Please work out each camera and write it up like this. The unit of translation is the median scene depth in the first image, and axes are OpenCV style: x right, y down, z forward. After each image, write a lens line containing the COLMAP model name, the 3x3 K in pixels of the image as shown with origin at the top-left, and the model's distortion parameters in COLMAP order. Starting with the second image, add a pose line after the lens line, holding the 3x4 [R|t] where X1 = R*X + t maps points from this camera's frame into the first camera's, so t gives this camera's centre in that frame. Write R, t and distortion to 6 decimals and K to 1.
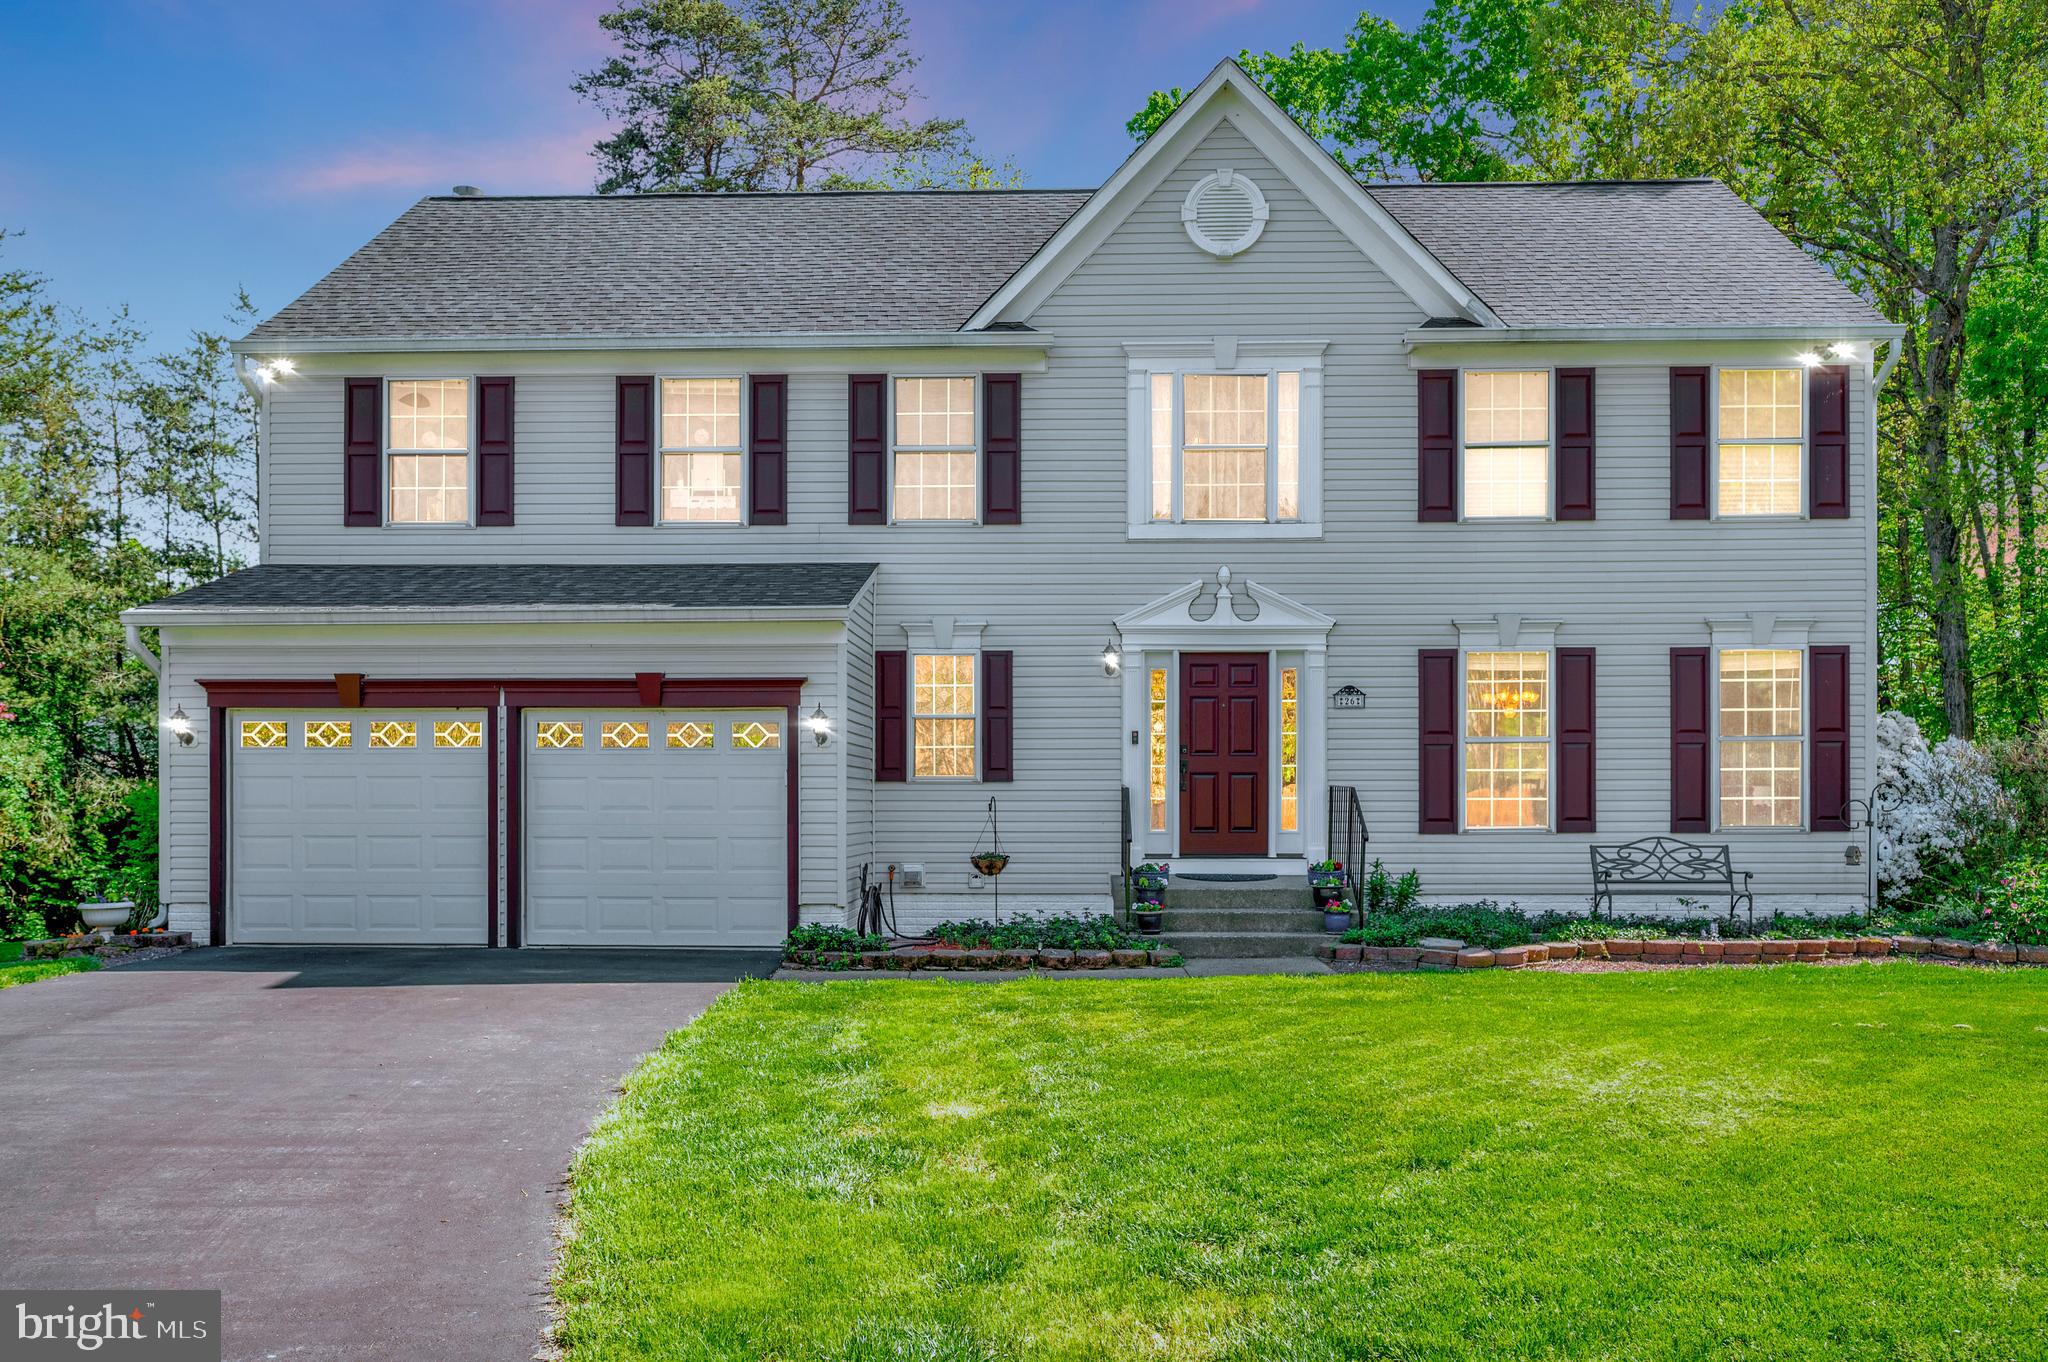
lens RADIAL K [[1666.1, 0, 985.9], [0, 1666.1, 806.4], [0, 0, 1]] dist [0.005148, 0.004162]
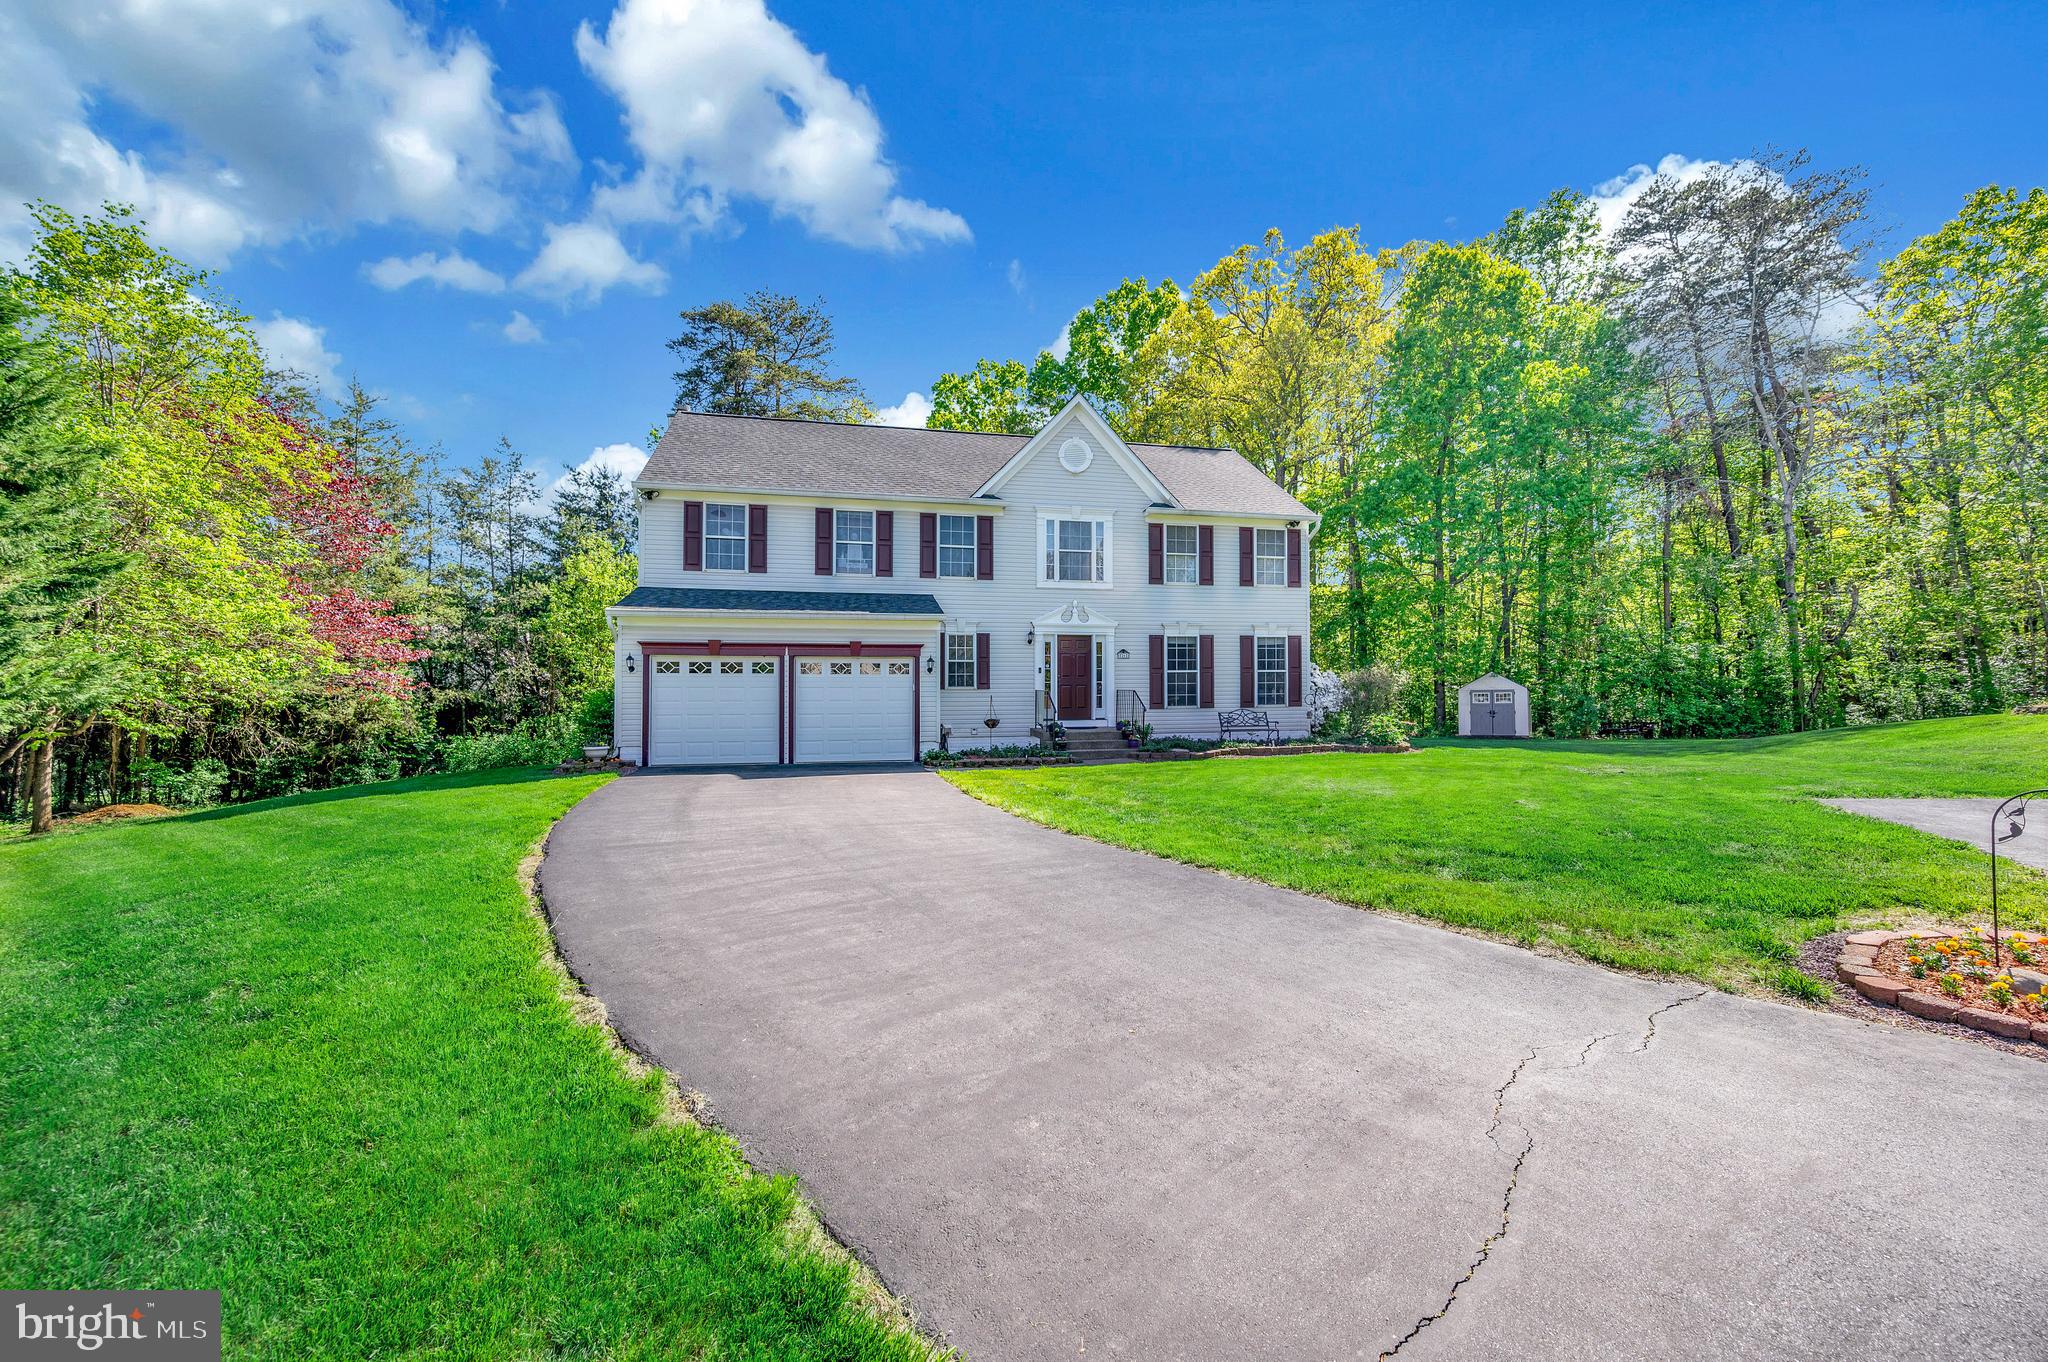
lens RADIAL K [[814.2, 0, 1009.2], [0, 814.2, 697.2], [0, 0, 1]] dist [-0.008892, -0.000515]
pose [[0.965255, -0.004276, 0.261273, -0.263432], [0.006069, 0.999963, -0.006059, 0.004671], [-0.261237, 0.007434, 0.965246, -0.123281]]
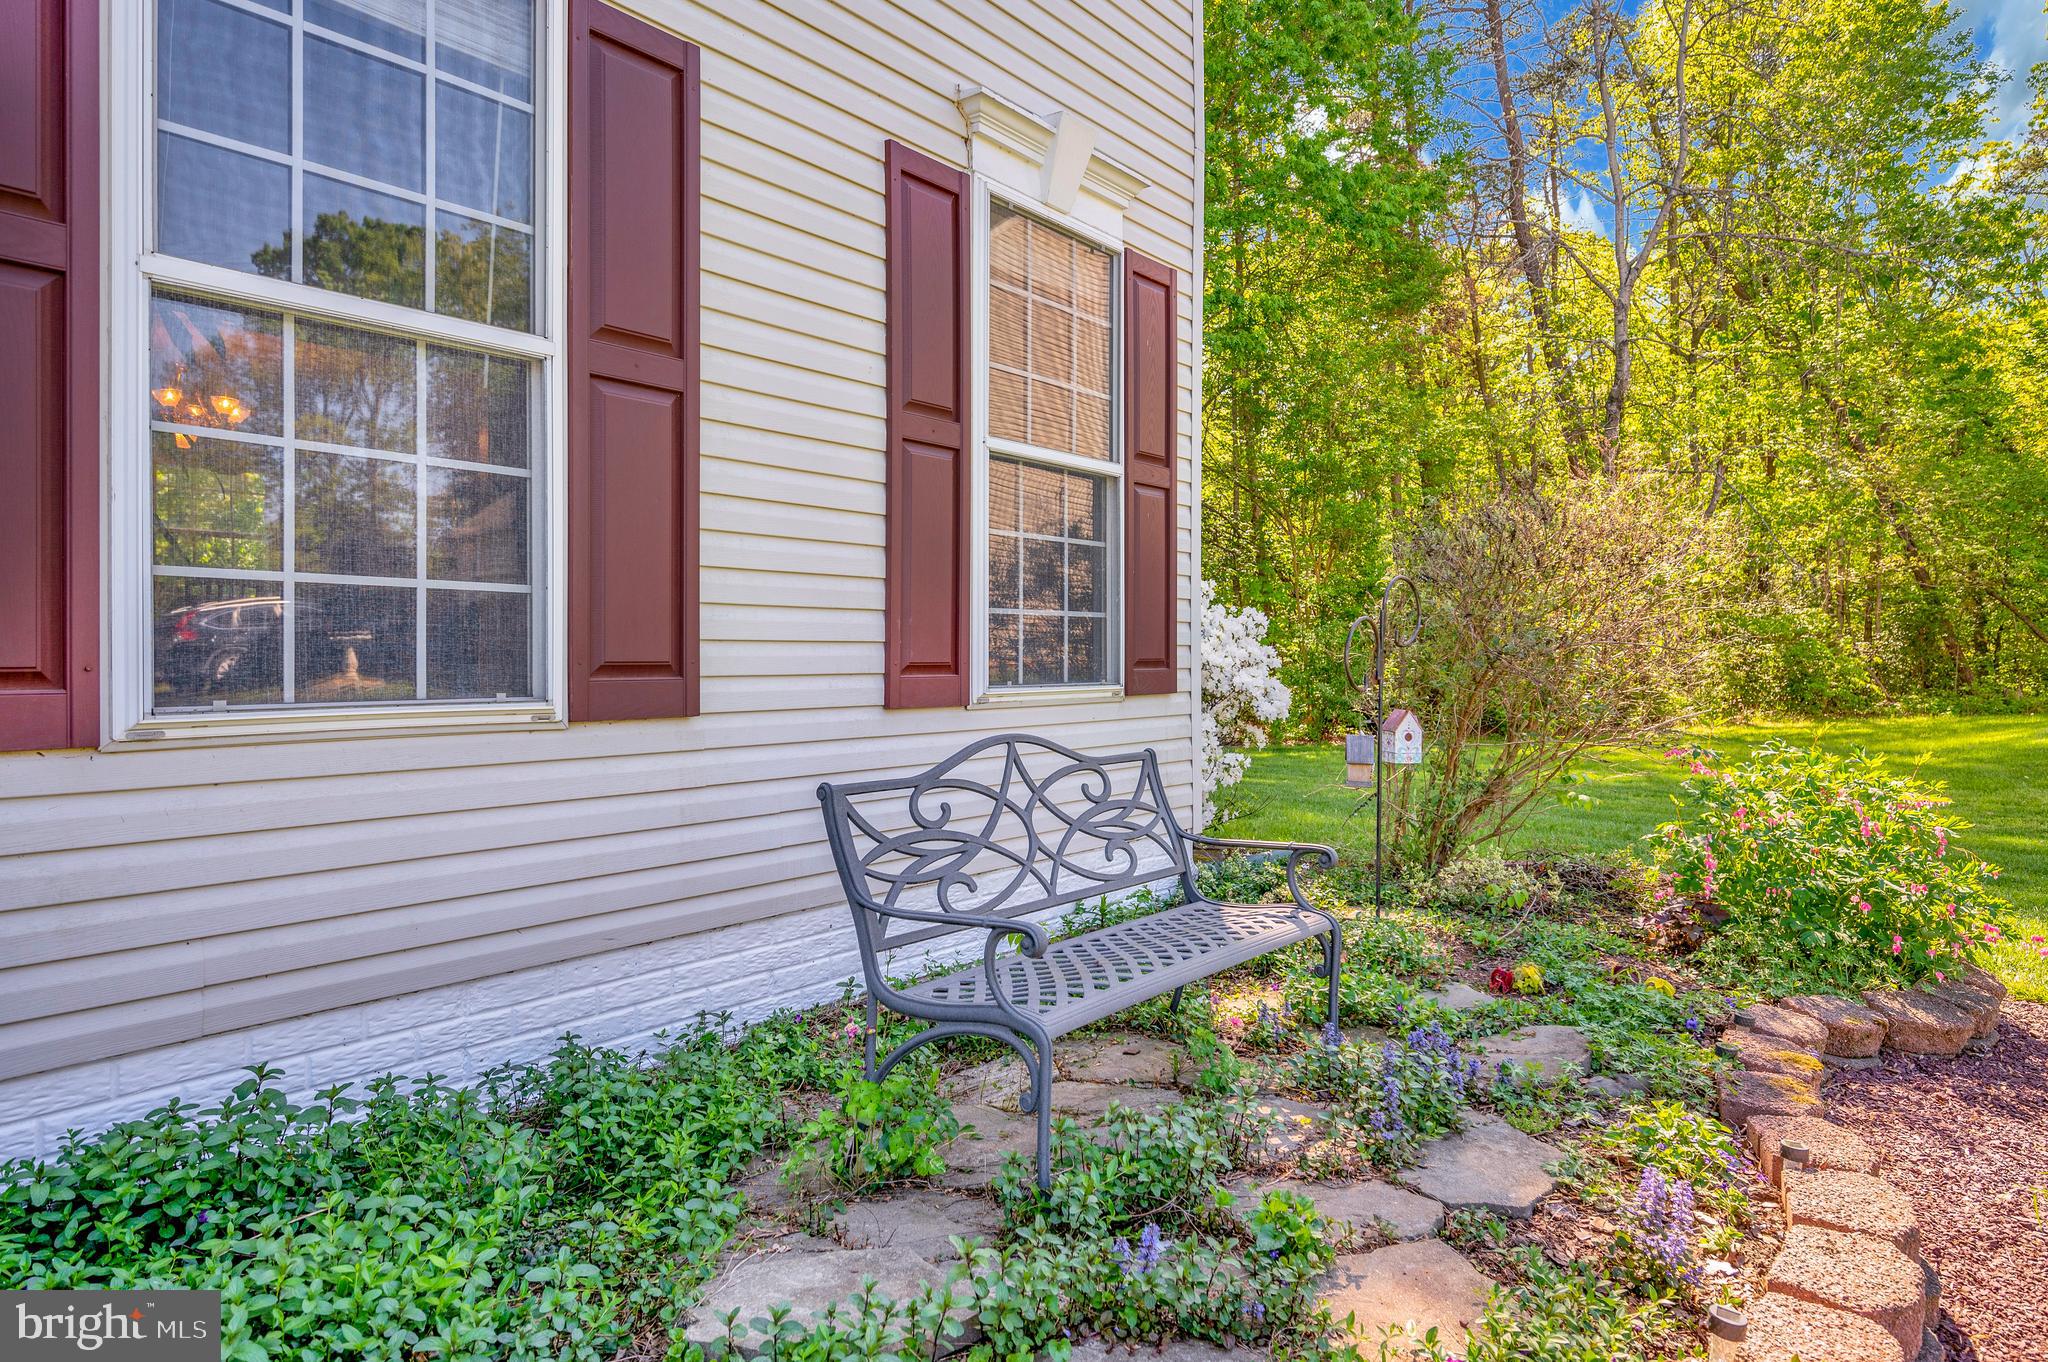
lens RADIAL K [[1190.5, 0, 1029.1], [0, 1190.5, 684.4], [0, 0, 1]] dist [0.001397, 0.001125]
pose [[0.594941, -0.014513, 0.803639, 0.235192], [-0.006181, 0.999725, 0.022630, 0.005464], [-0.803746, -0.018431, 0.594687, 0.831798]]
